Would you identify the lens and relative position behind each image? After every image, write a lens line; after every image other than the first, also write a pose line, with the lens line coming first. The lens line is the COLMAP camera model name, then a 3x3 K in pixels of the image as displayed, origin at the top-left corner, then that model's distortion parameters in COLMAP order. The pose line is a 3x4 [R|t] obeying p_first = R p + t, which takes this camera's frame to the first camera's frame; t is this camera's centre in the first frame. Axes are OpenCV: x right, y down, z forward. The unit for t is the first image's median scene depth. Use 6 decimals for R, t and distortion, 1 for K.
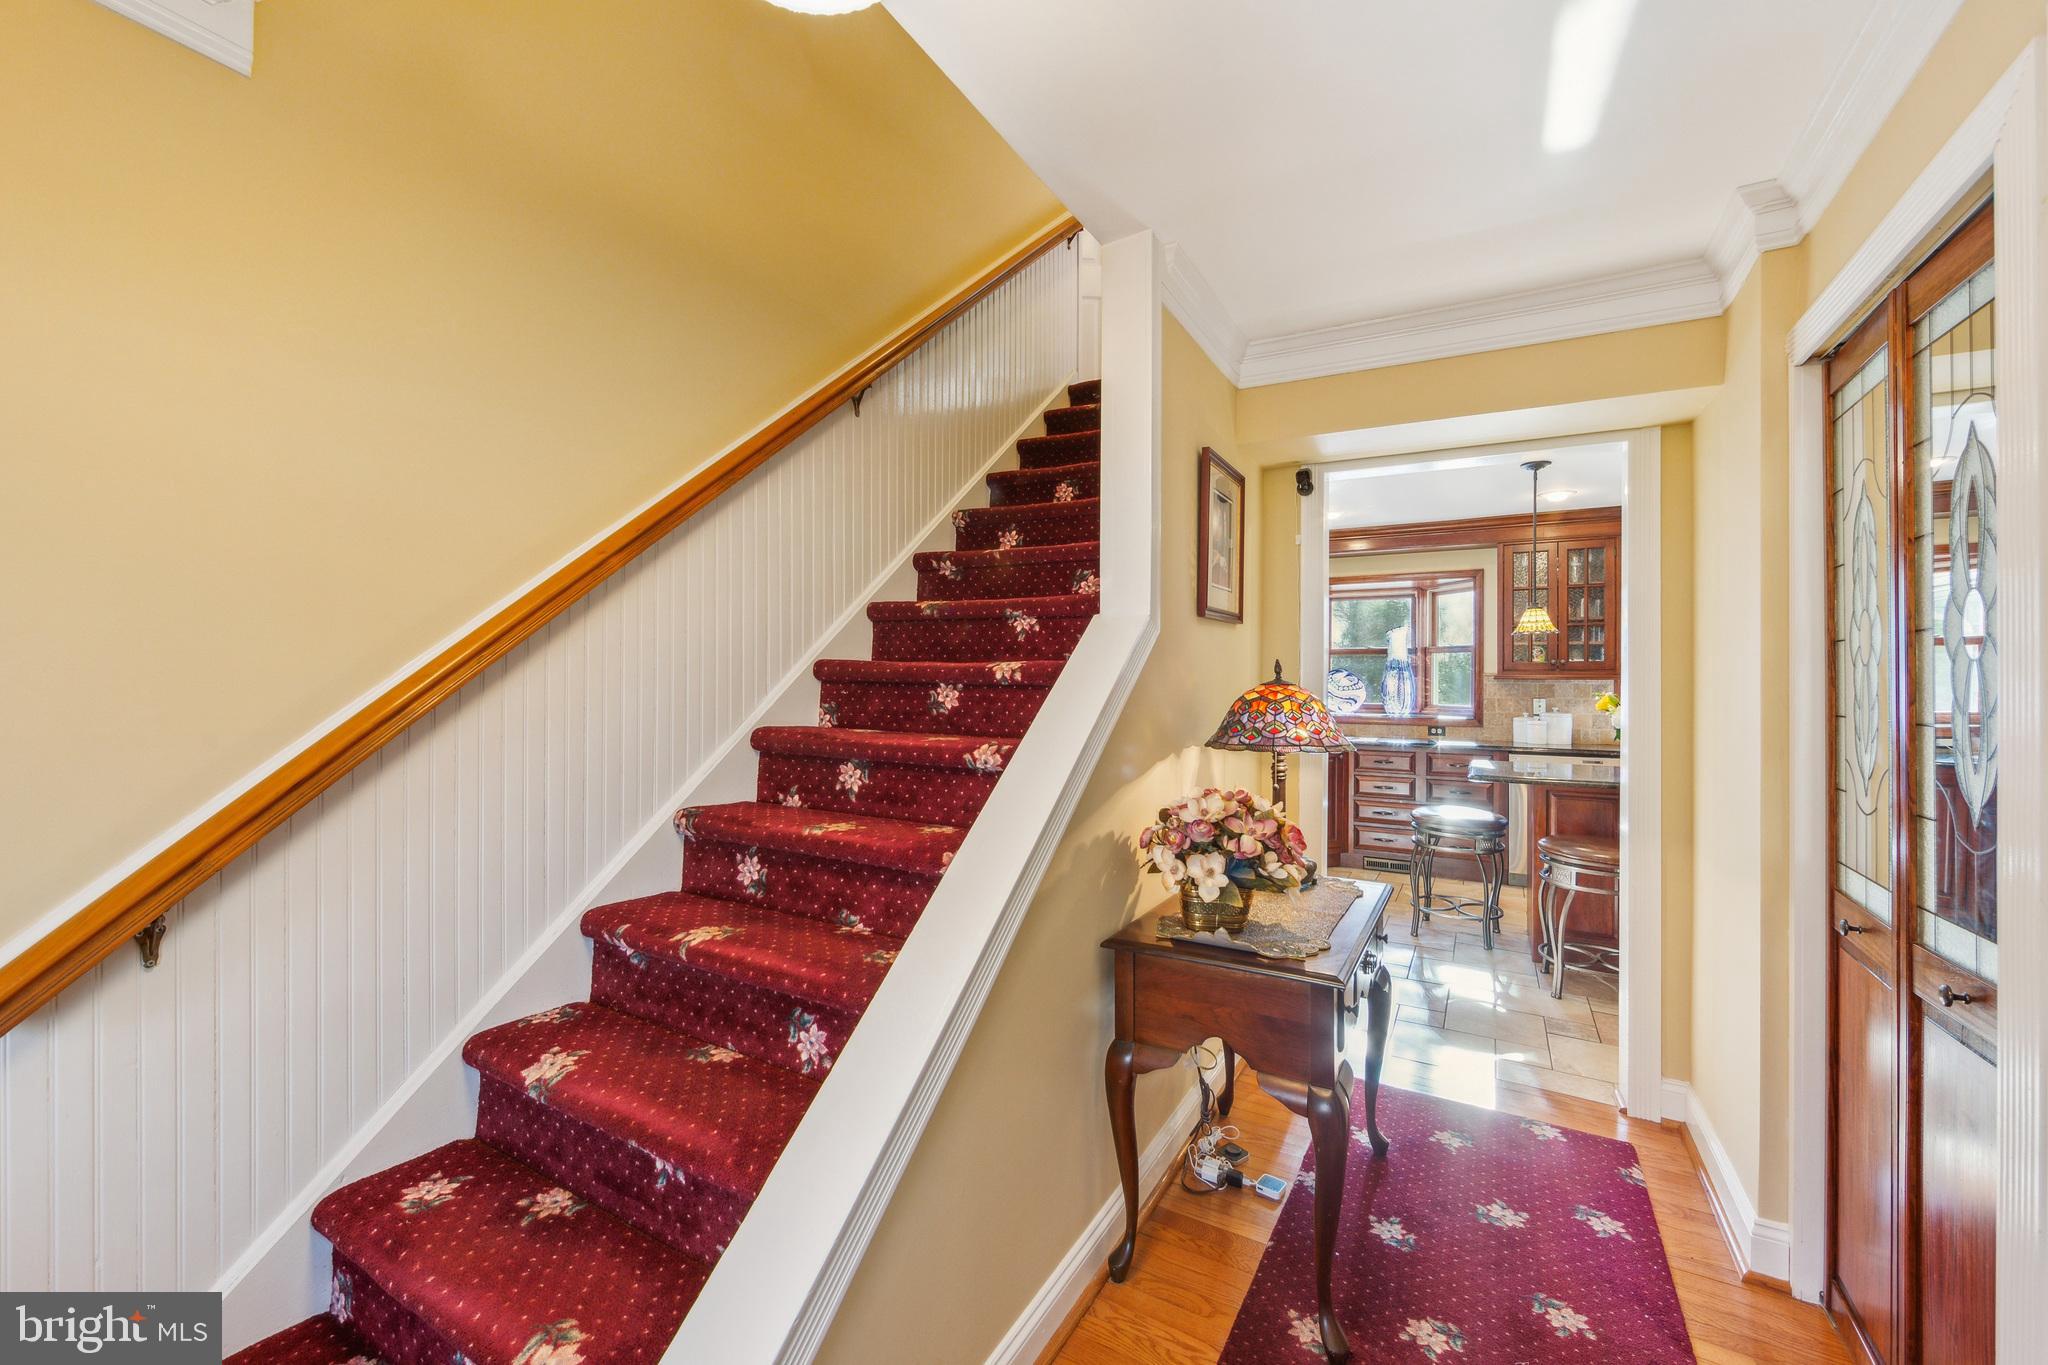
lens RADIAL K [[805.5, 0, 1027.0], [0, 805.5, 677.9], [0, 0, 1]] dist [-0.002978, -0.000298]
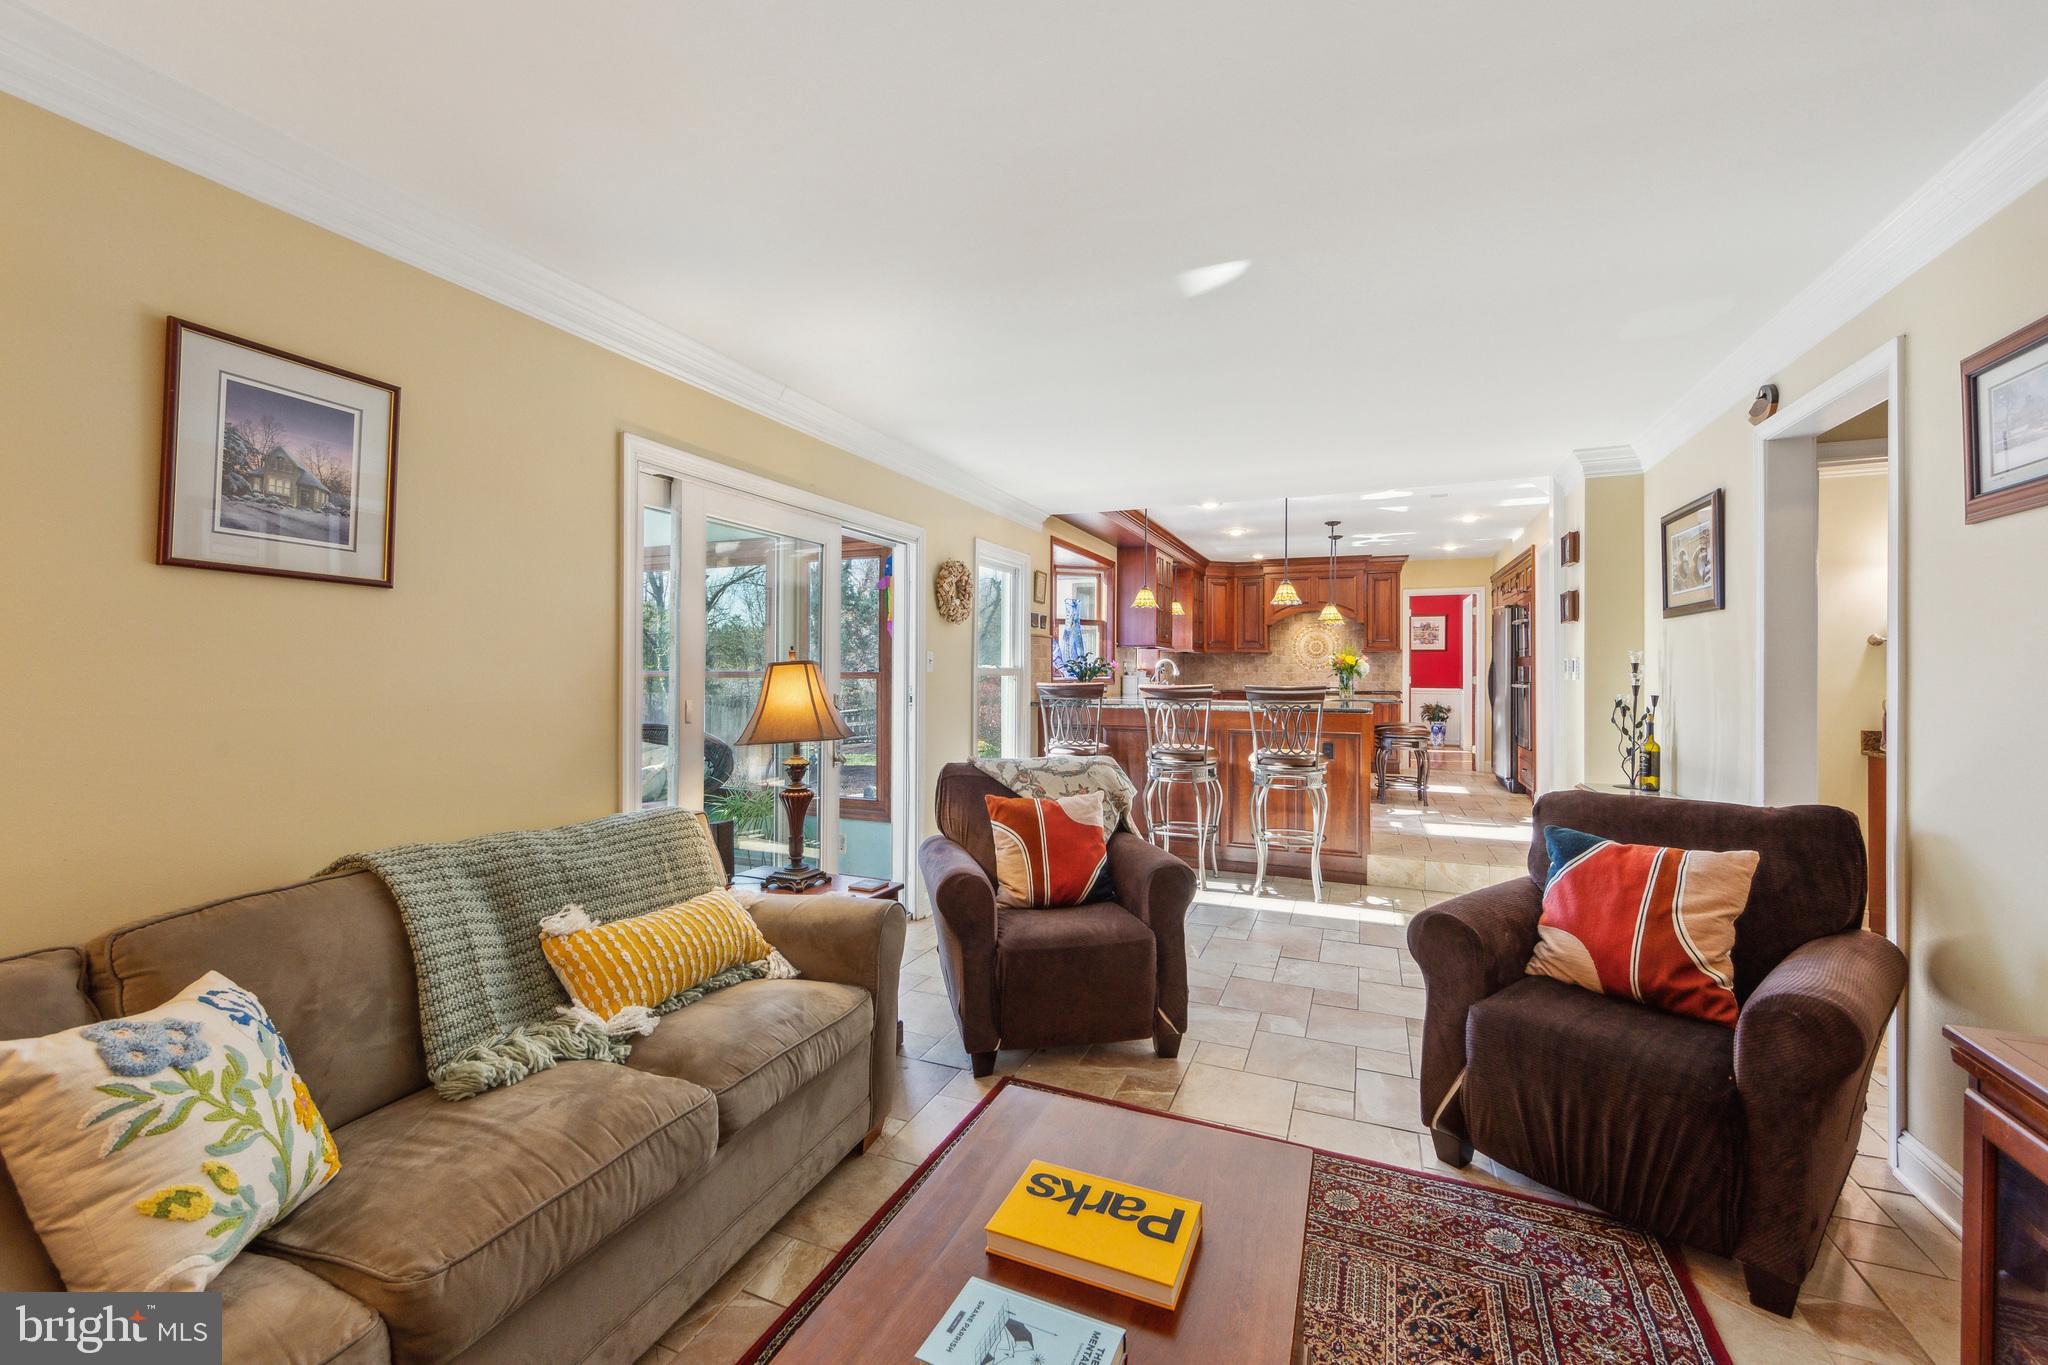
lens RADIAL K [[816.8, 0, 1031.1], [0, 816.8, 671.8], [0, 0, 1]] dist [-0.001138, -0.000255]
pose [[-0.126235, -0.011233, 0.991937, -0.716562], [-0.009213, 0.999906, 0.010151, 0.028727], [-0.991958, -0.007857, -0.126326, 1.292155]]
